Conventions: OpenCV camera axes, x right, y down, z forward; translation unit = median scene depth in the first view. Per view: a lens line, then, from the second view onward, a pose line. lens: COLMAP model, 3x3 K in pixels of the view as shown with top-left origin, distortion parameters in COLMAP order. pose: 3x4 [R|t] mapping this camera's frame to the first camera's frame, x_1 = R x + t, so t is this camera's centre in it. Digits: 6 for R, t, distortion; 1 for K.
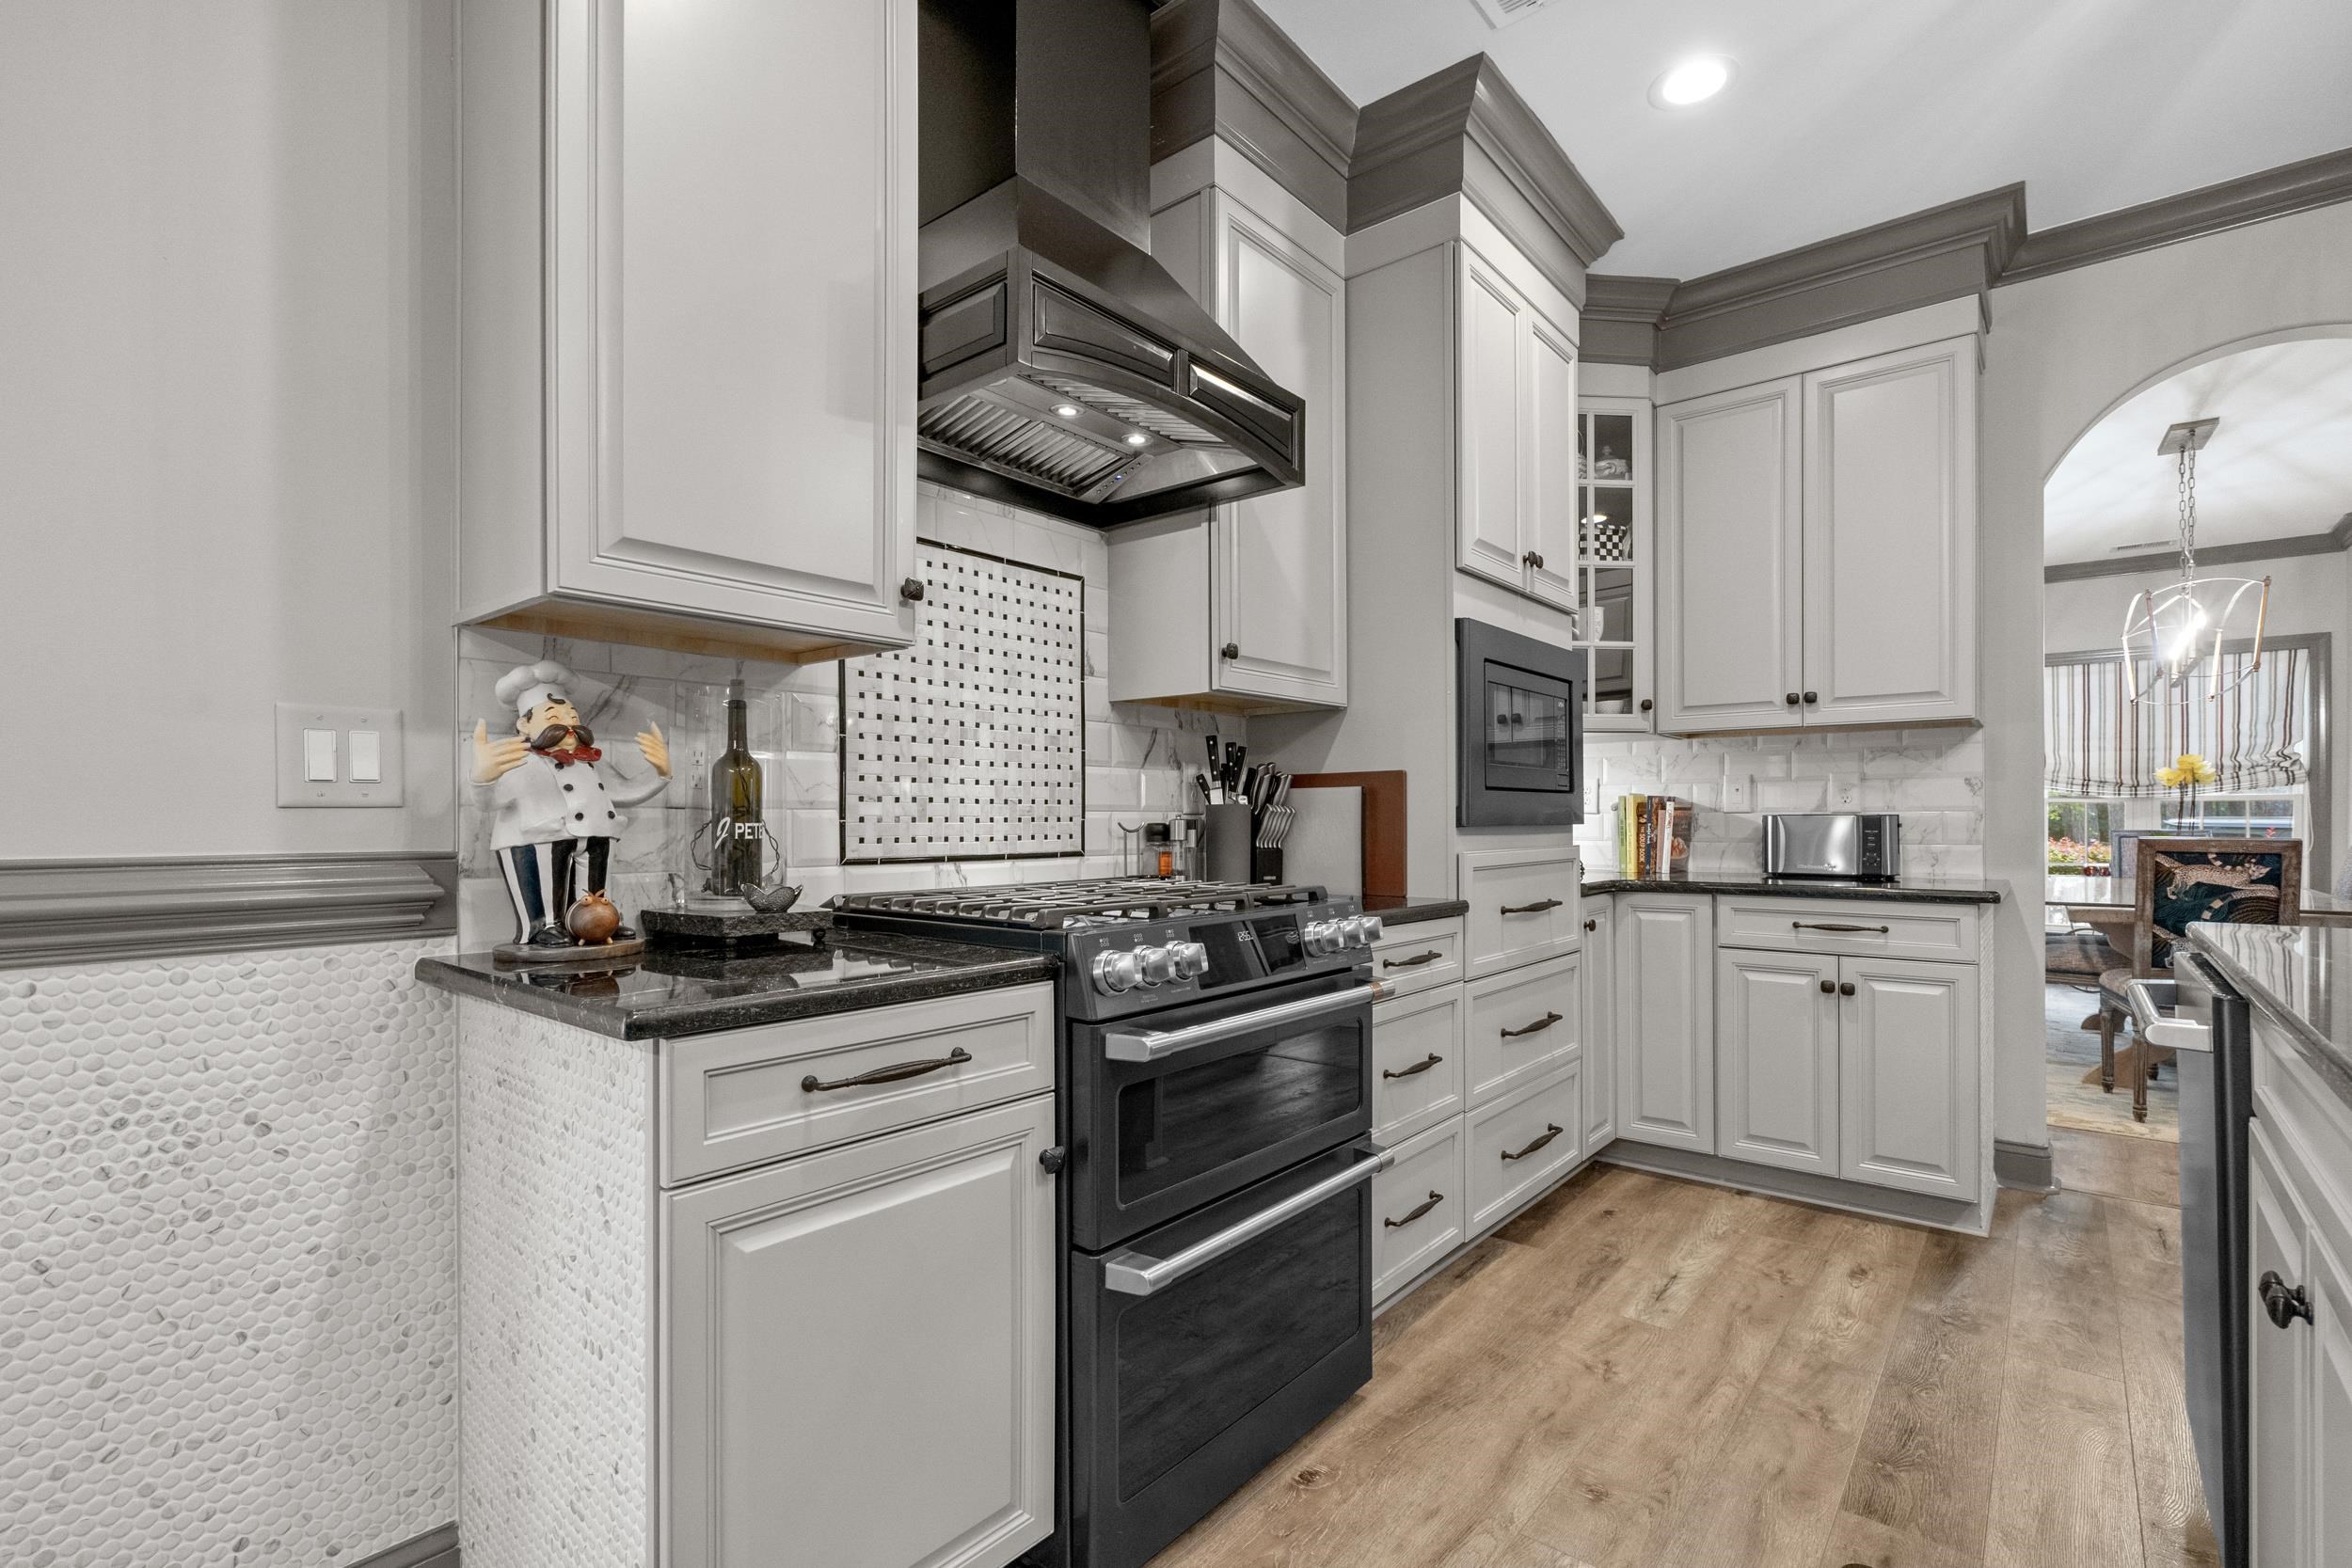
lens RADIAL K [[1074.6, 0, 1166.5], [0, 1074.6, 819.7], [0, 0, 1]] dist [-0.007532, 0.001586]
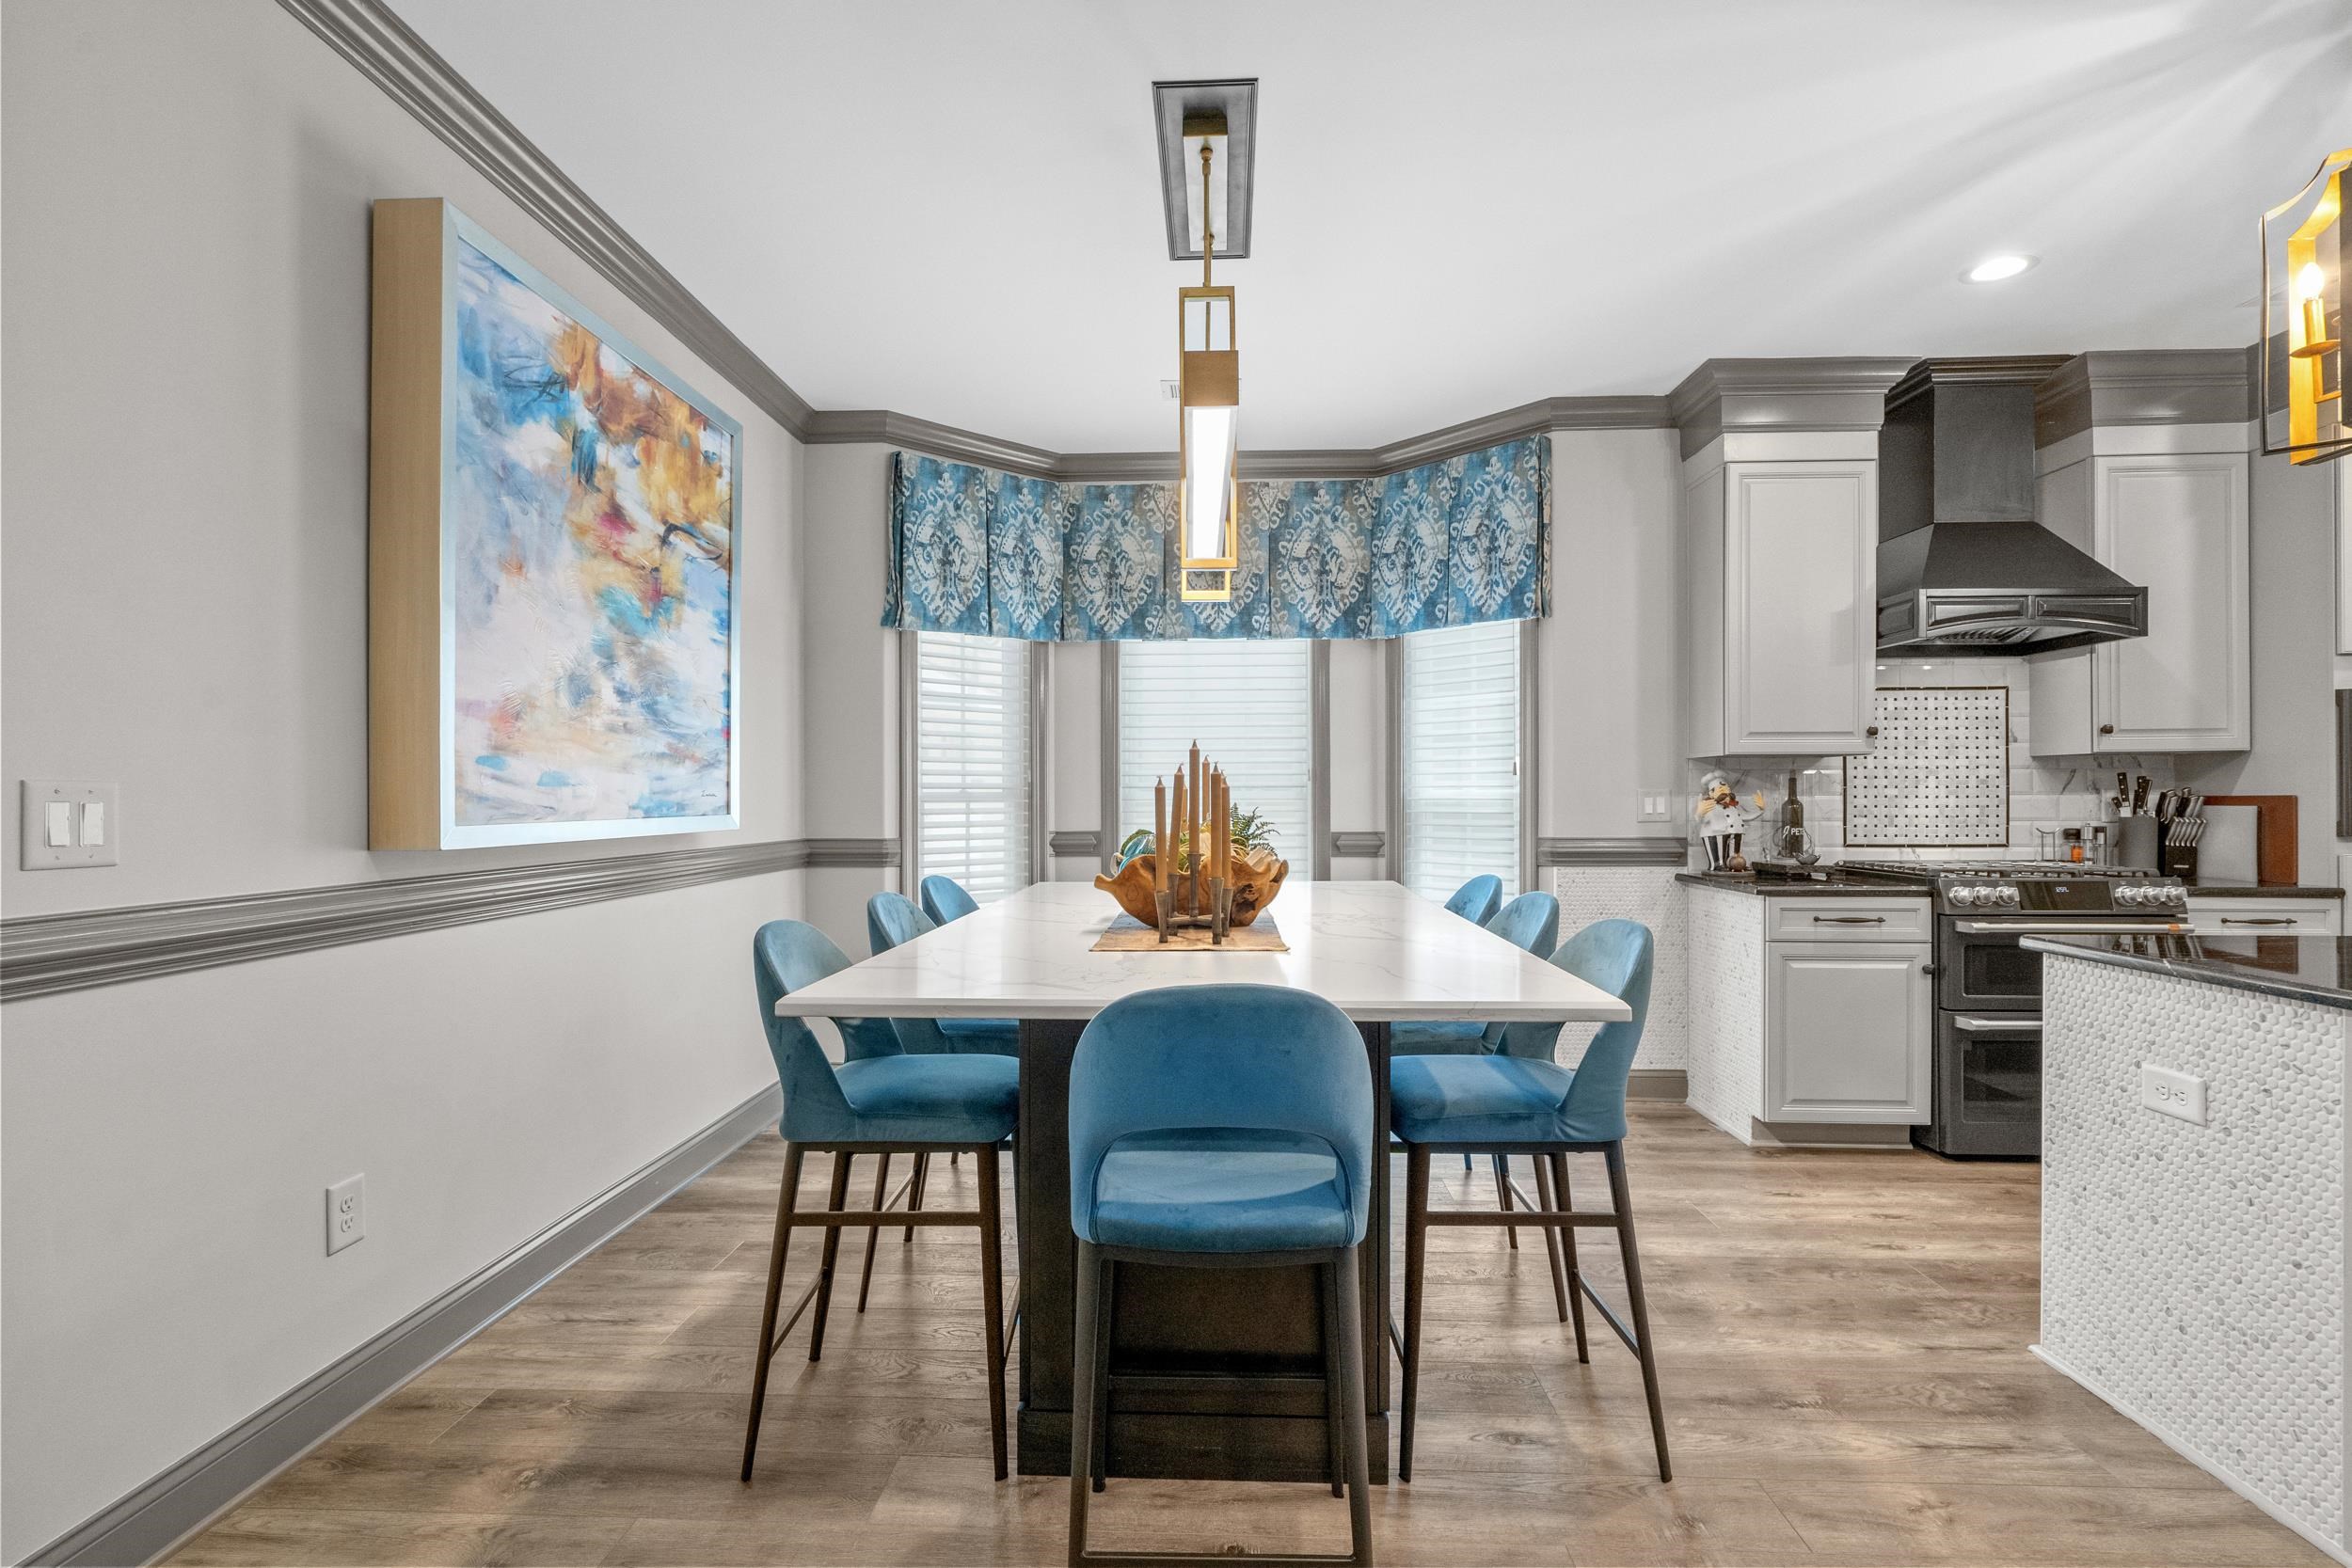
lens RADIAL K [[1051.0, 0, 1171.4], [0, 1051.0, 794.9], [0, 0, 1]] dist [-0.003439, -0.000124]
pose [[0.604922, -0.000219, -0.796285, 0.495233], [0.001194, 0.999999, 0.000631, -0.057782], [0.796284, -0.001333, 0.604921, -1.201697]]
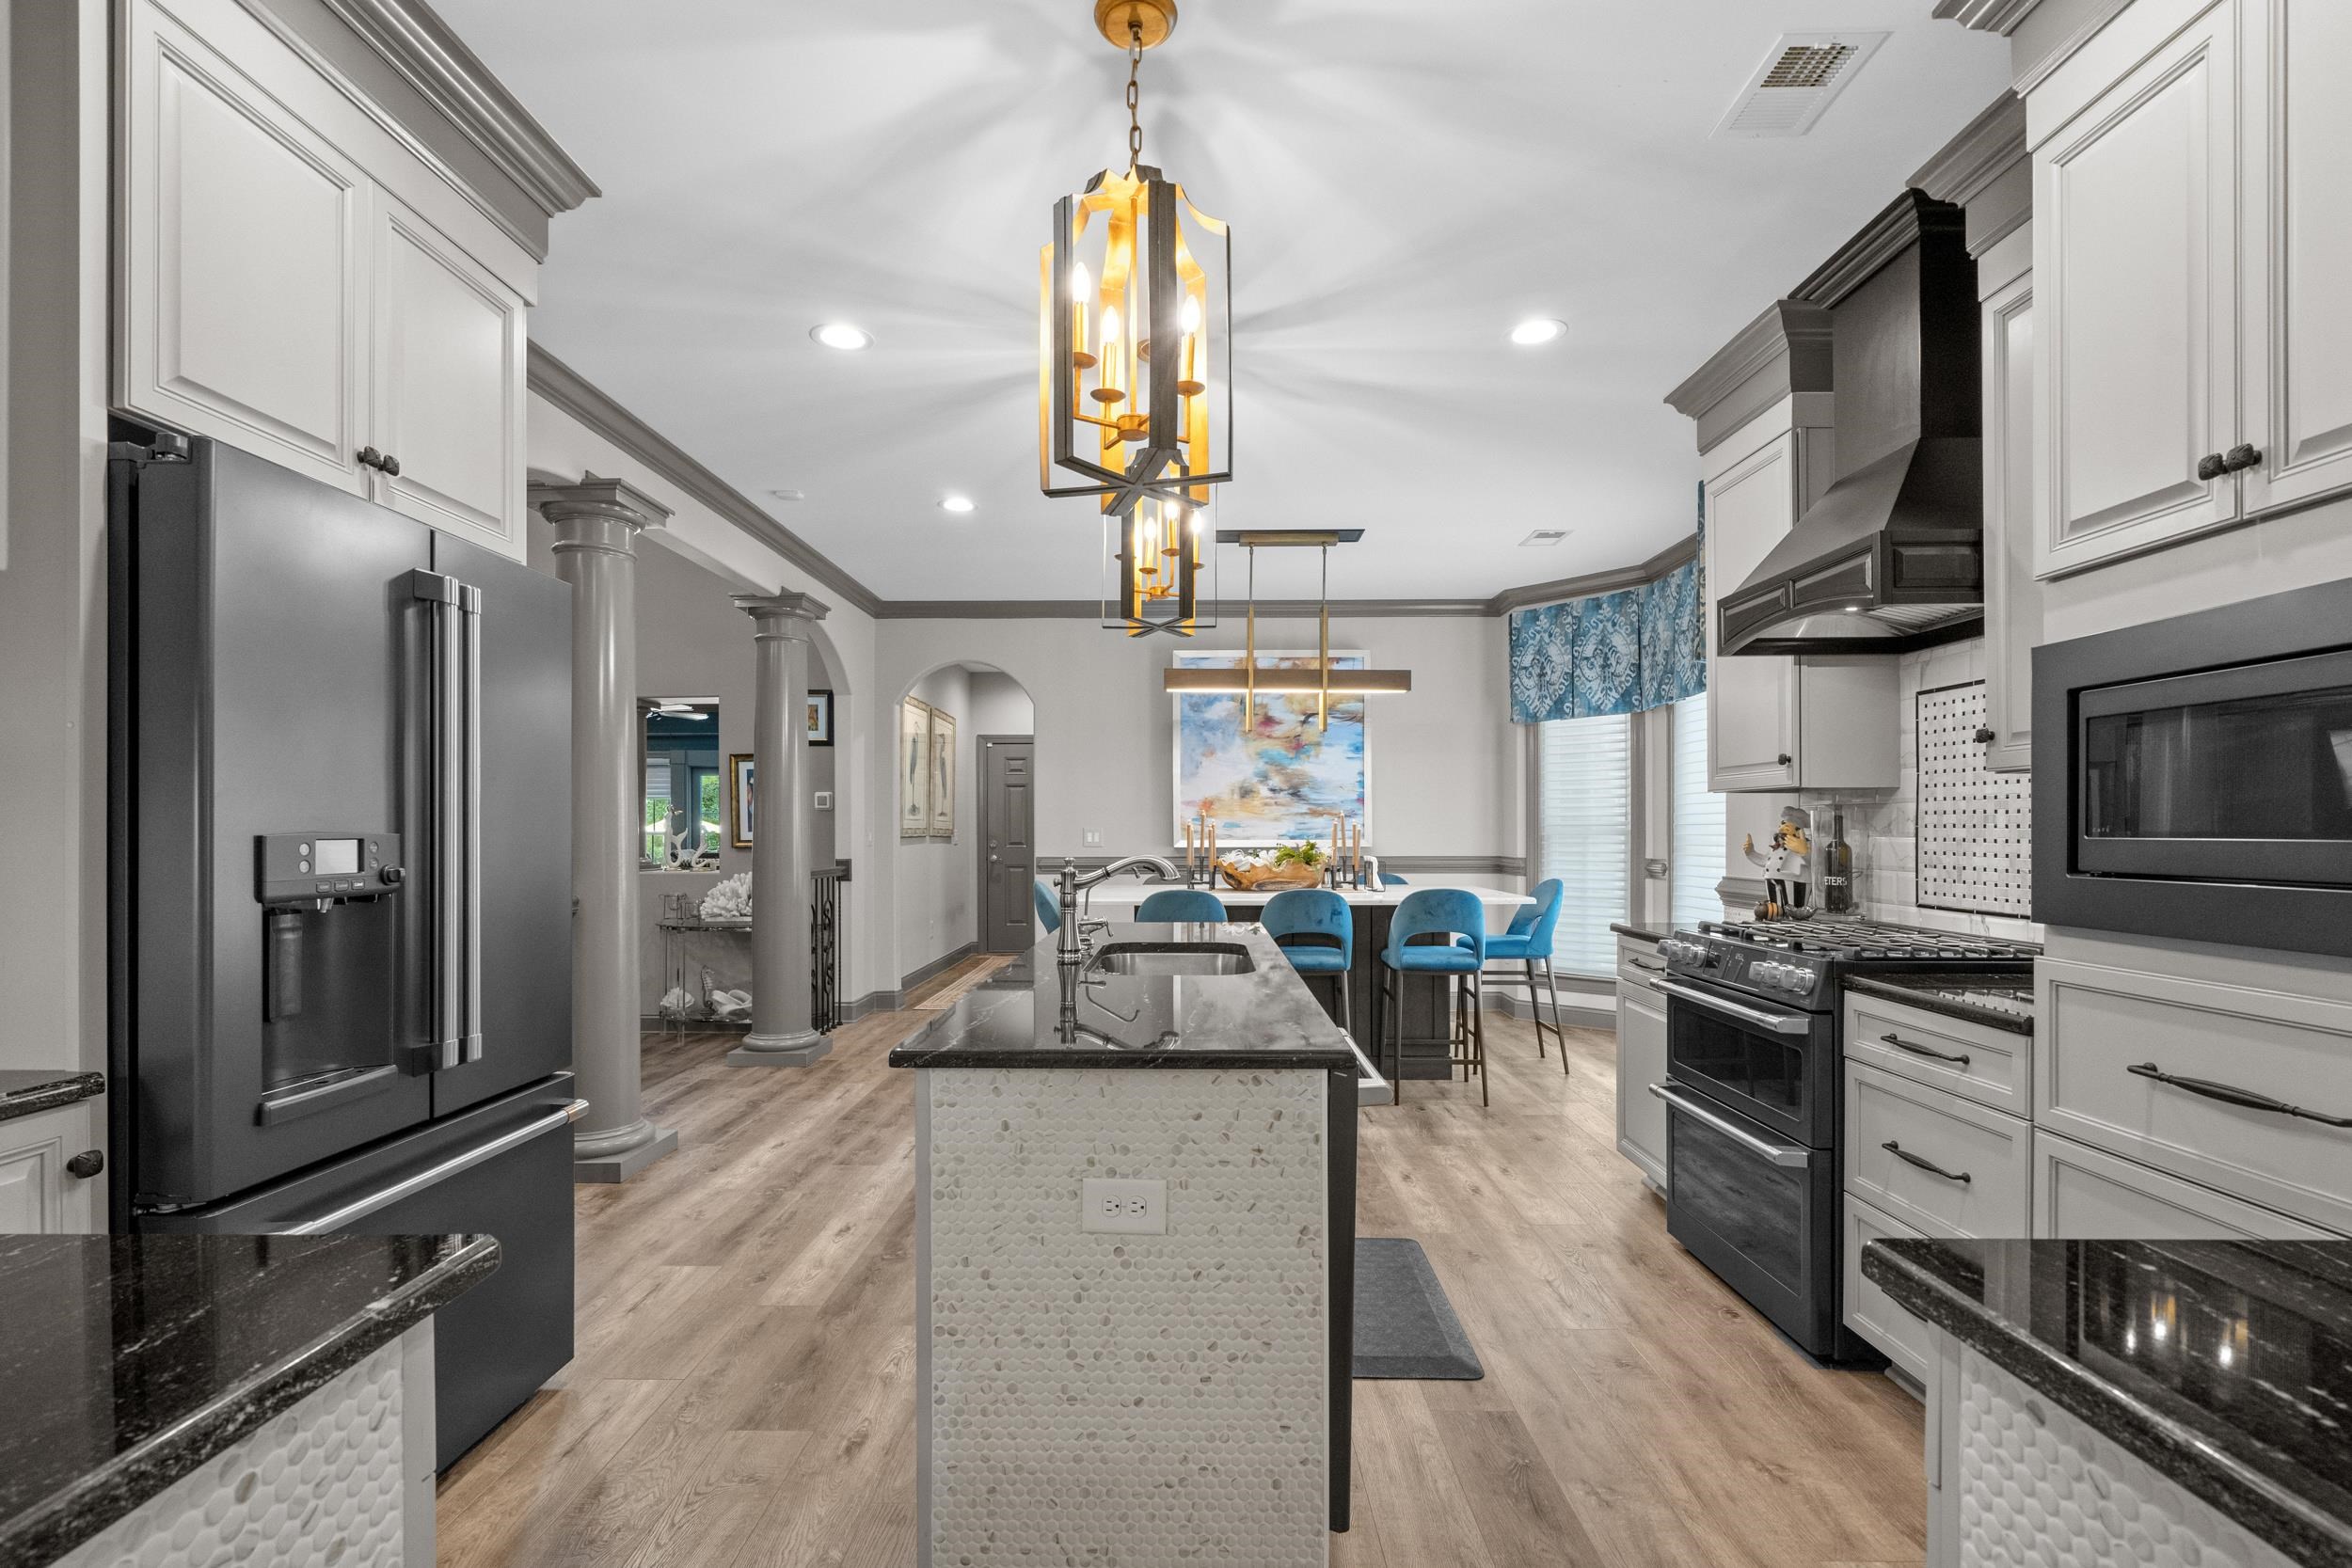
lens RADIAL K [[1074.6, 0, 1166.5], [0, 1074.6, 819.7], [0, 0, 1]] dist [-0.007532, 0.001586]
pose [[-0.778991, -0.003170, -0.627027, 1.382633], [0.001026, 0.999979, -0.006330, -0.069580], [0.627034, -0.005575, -0.778972, 1.351103]]
